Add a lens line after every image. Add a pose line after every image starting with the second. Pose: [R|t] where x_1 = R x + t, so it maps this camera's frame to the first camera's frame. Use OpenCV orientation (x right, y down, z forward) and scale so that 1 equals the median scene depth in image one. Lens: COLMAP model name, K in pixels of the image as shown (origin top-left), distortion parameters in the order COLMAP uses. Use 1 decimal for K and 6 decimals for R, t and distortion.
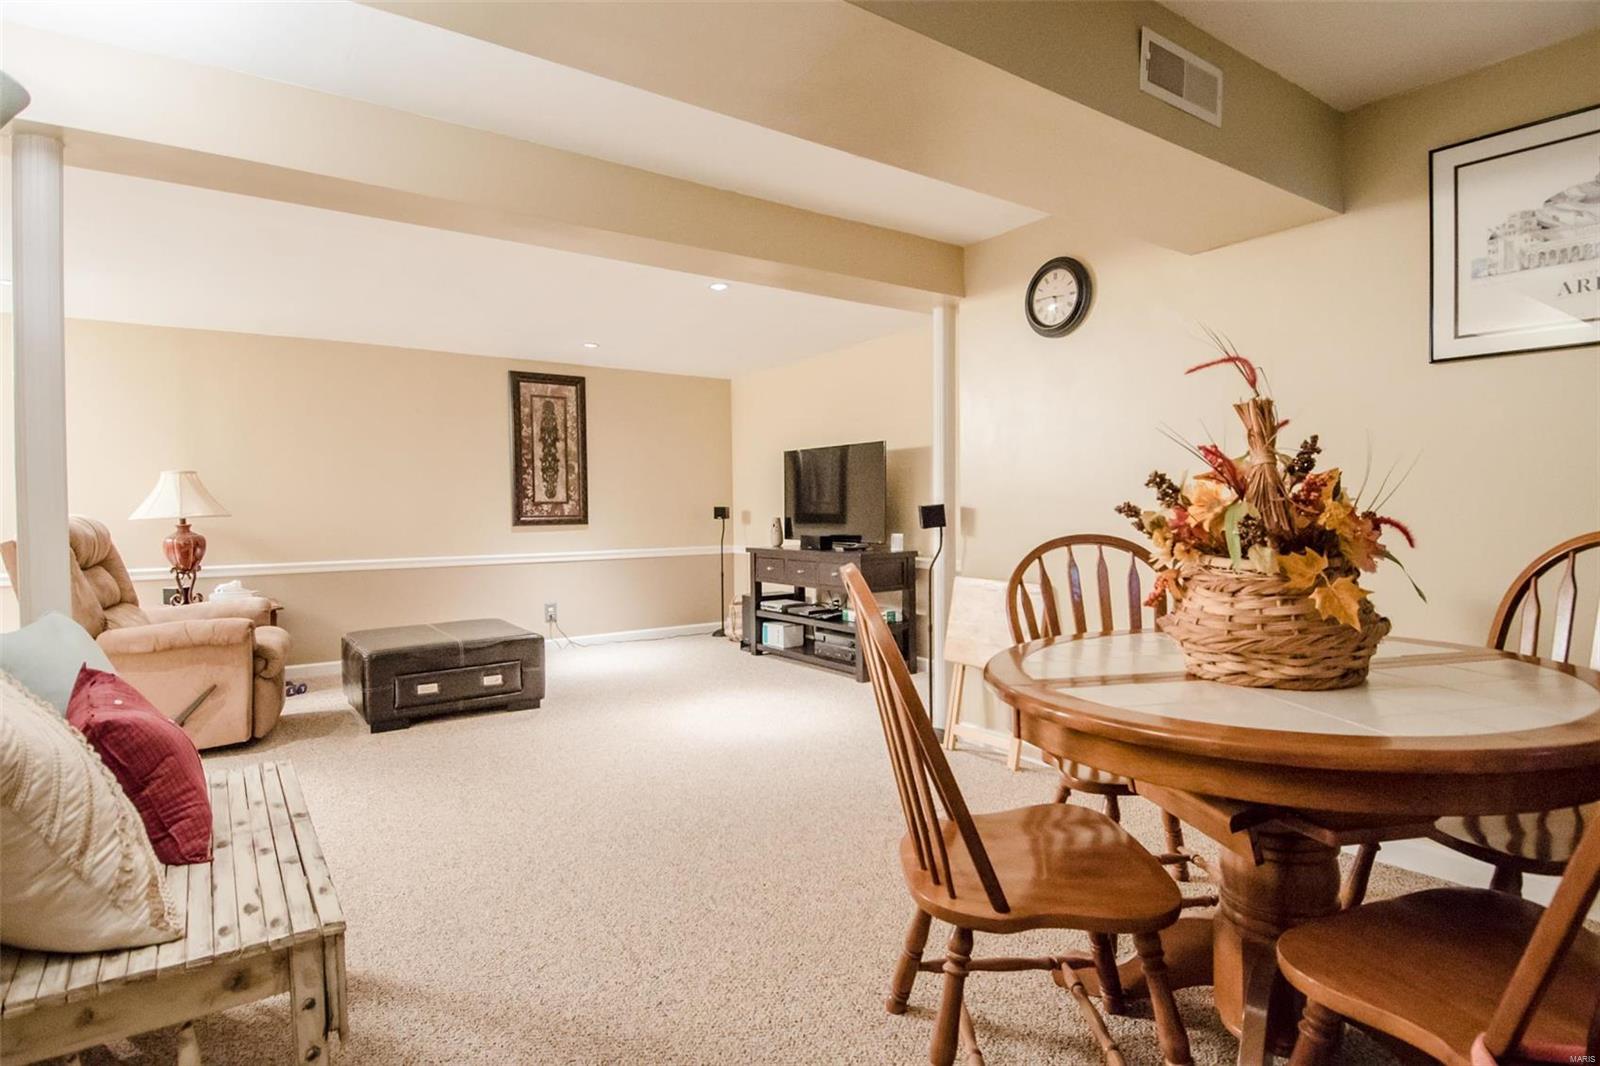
lens RADIAL K [[841.7, 0, 807.5], [0, 841.7, 534.3], [0, 0, 1]] dist [0.045518, -0.048407]
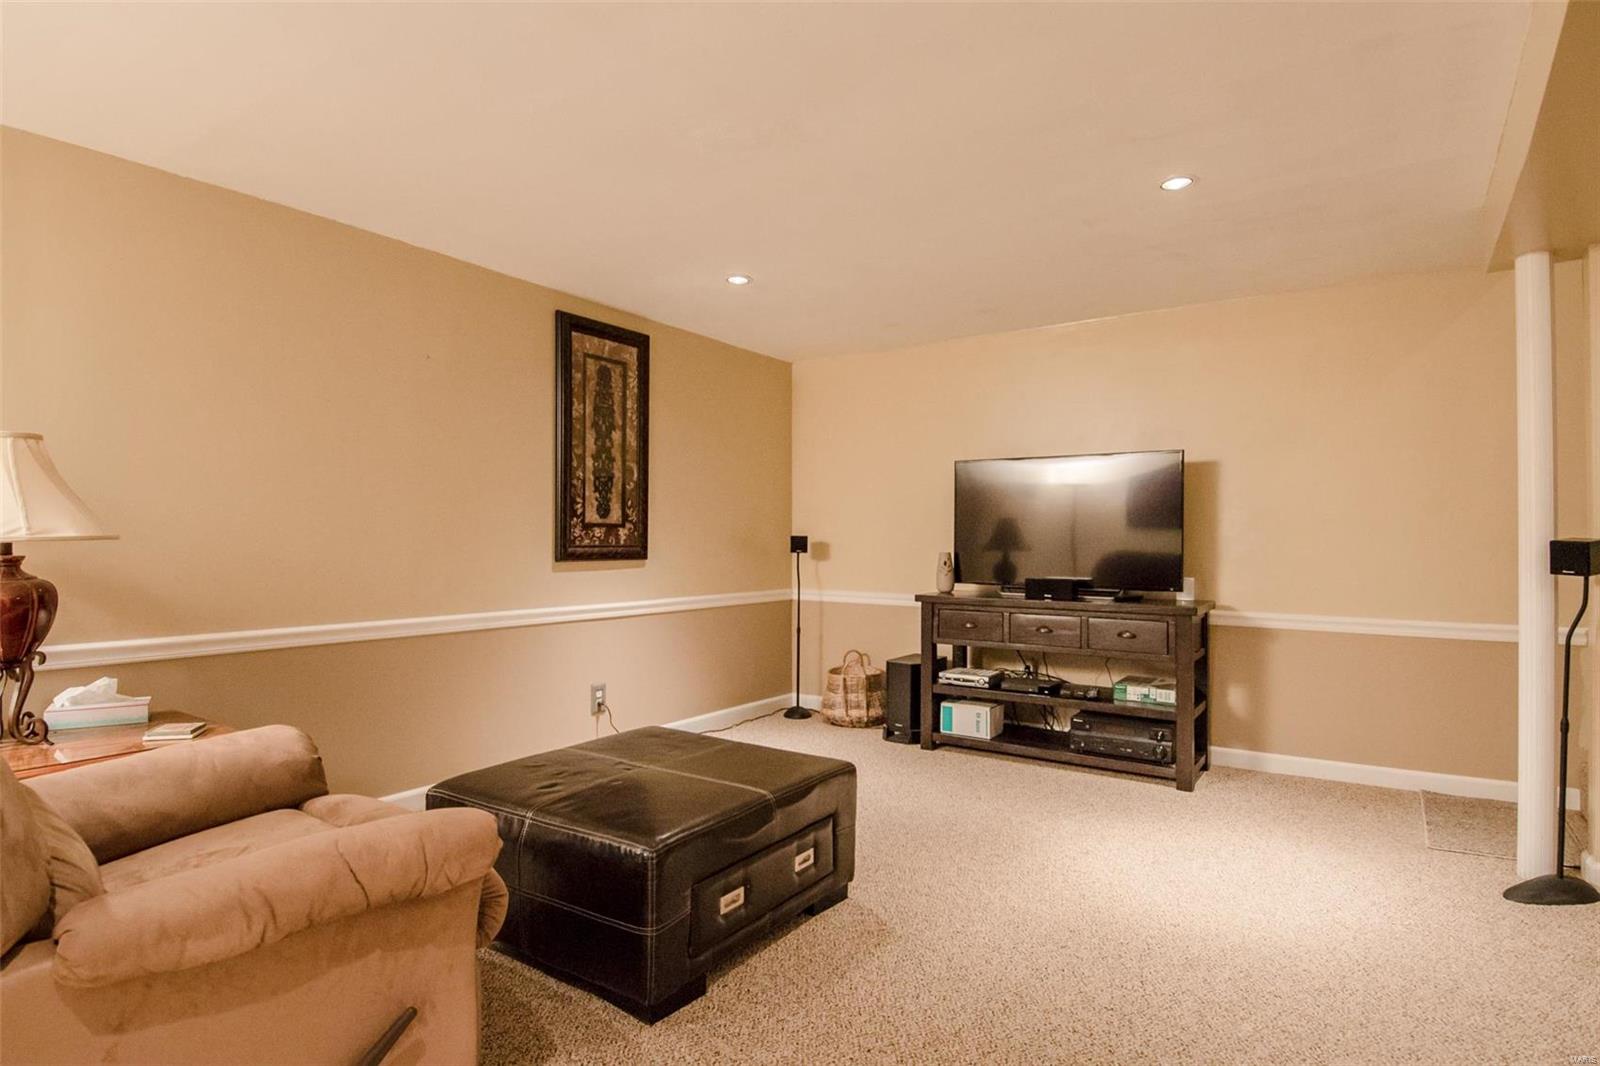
lens RADIAL K [[858.5, 0, 802.5], [0, 858.5, 537.6], [0, 0, 1]] dist [0.012590, -0.000067]
pose [[0.937795, 0.017207, 0.346763, -0.390261], [-0.005636, 0.999394, -0.034350, -0.006470], [-0.347144, 0.030259, 0.937324, 0.344408]]
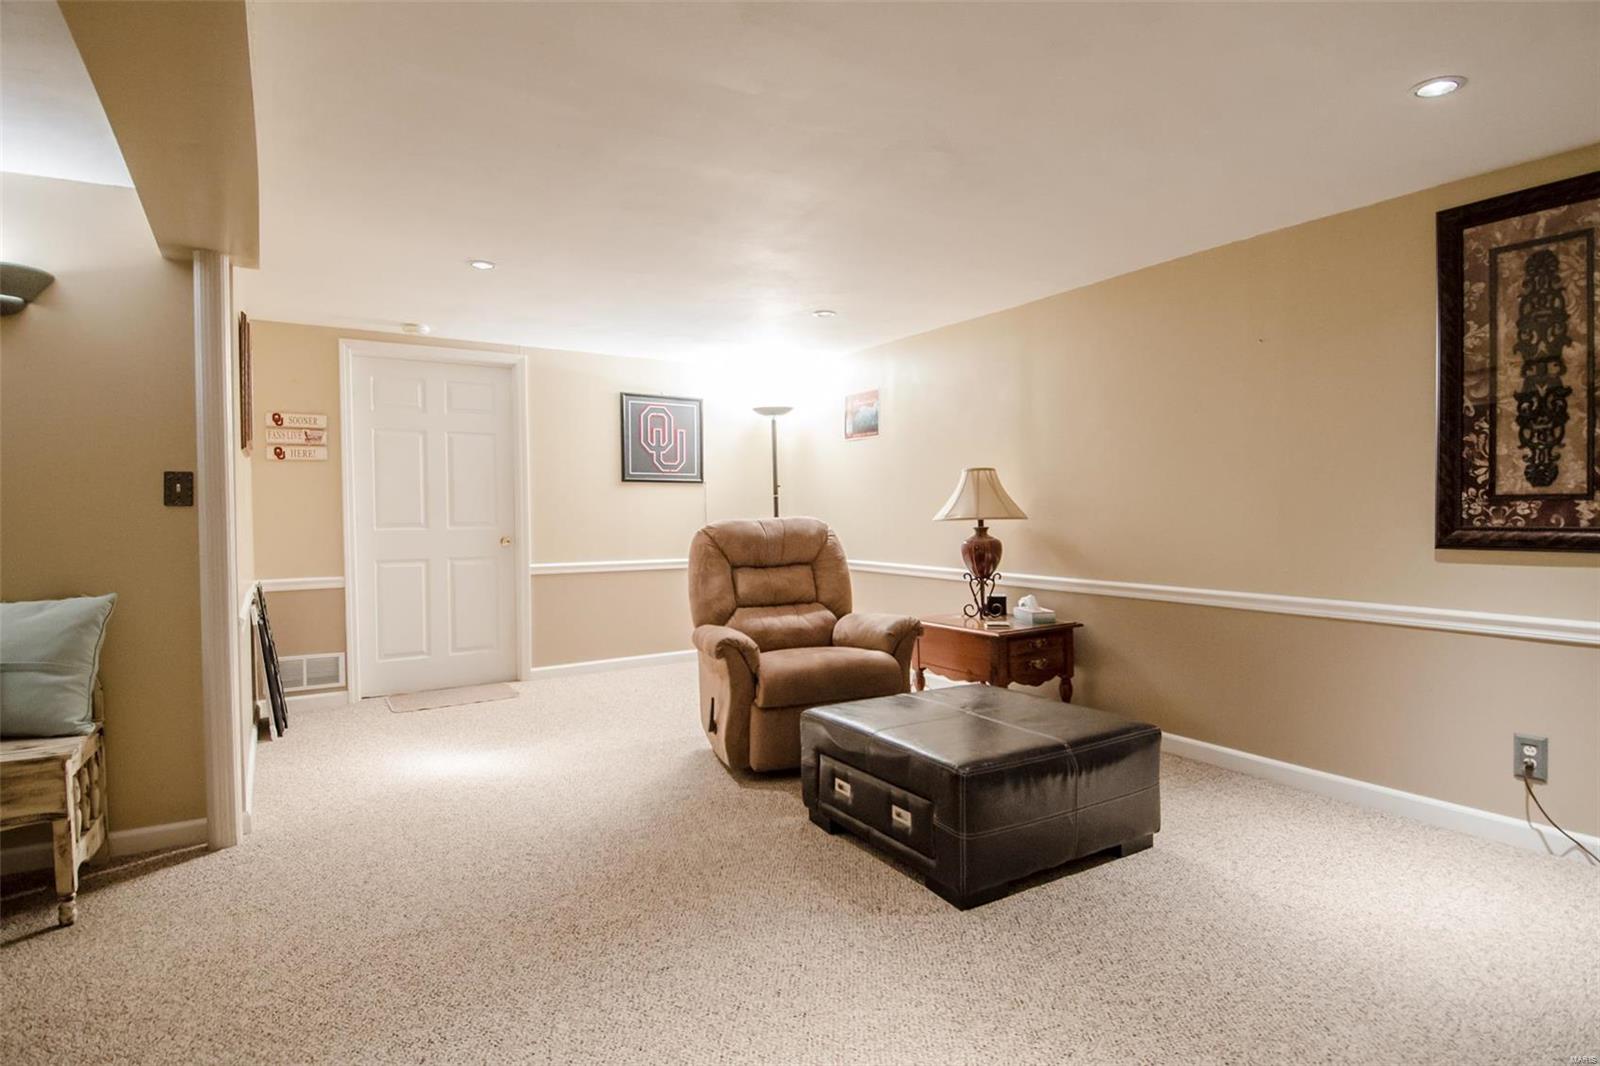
lens RADIAL K [[841.7, 0, 807.5], [0, 841.7, 534.3], [0, 0, 1]] dist [0.045518, -0.048407]
pose [[-0.067444, 0.040734, -0.996891, 0.136957], [-0.021799, 0.998868, 0.042290, -0.028837], [0.997485, 0.024583, -0.066480, 0.674046]]
